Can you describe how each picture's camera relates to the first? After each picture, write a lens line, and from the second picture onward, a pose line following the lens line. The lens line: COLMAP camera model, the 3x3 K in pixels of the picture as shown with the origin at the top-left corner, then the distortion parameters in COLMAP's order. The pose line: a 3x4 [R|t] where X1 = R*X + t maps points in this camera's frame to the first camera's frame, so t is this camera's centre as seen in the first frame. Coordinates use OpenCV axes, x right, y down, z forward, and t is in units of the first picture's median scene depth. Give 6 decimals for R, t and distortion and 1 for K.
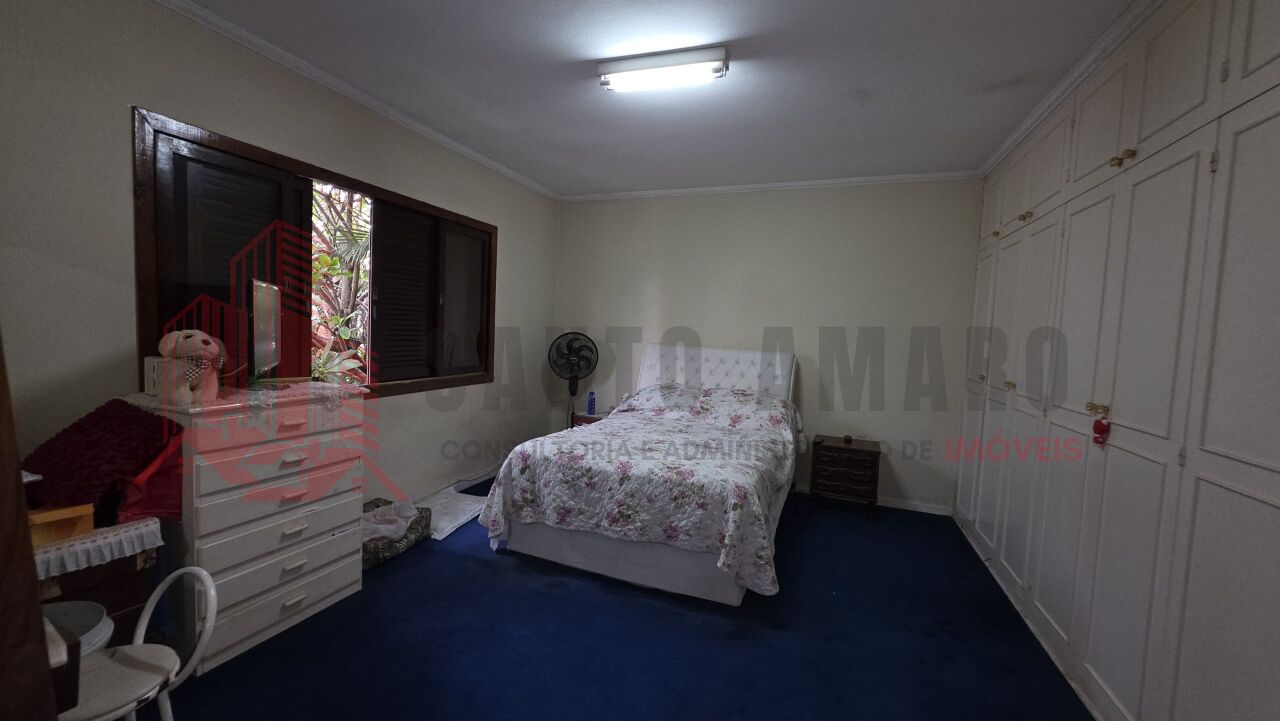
lens RADIAL K [[513.0, 0, 641.0], [0, 513.0, 361.0], [0, 0, 1]] dist [0.003741, -0.000608]
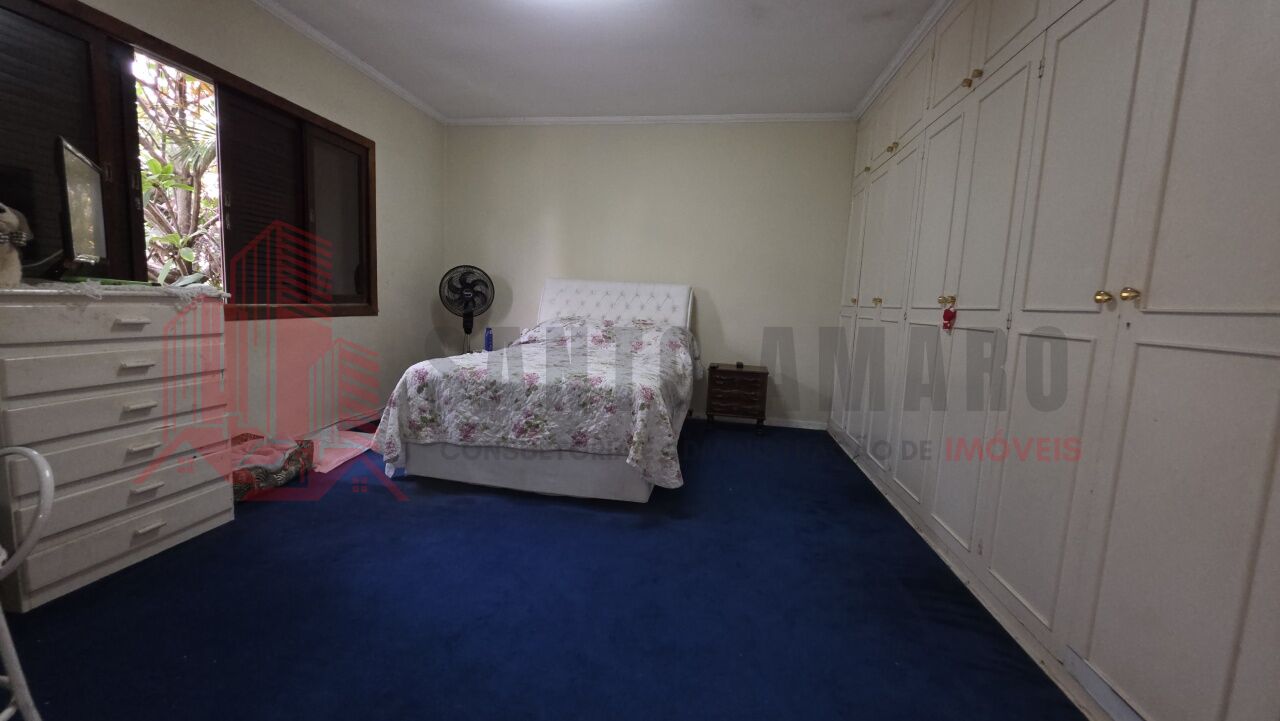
lens RADIAL K [[513.0, 0, 641.7], [0, 513.0, 362.0], [0, 0, 1]] dist [0.003741, -0.000608]
pose [[0.978482, -0.023662, 0.204969, -0.024274], [0.010378, 0.997789, 0.065645, 0.109467], [-0.206069, -0.062106, 0.976565, -0.004229]]
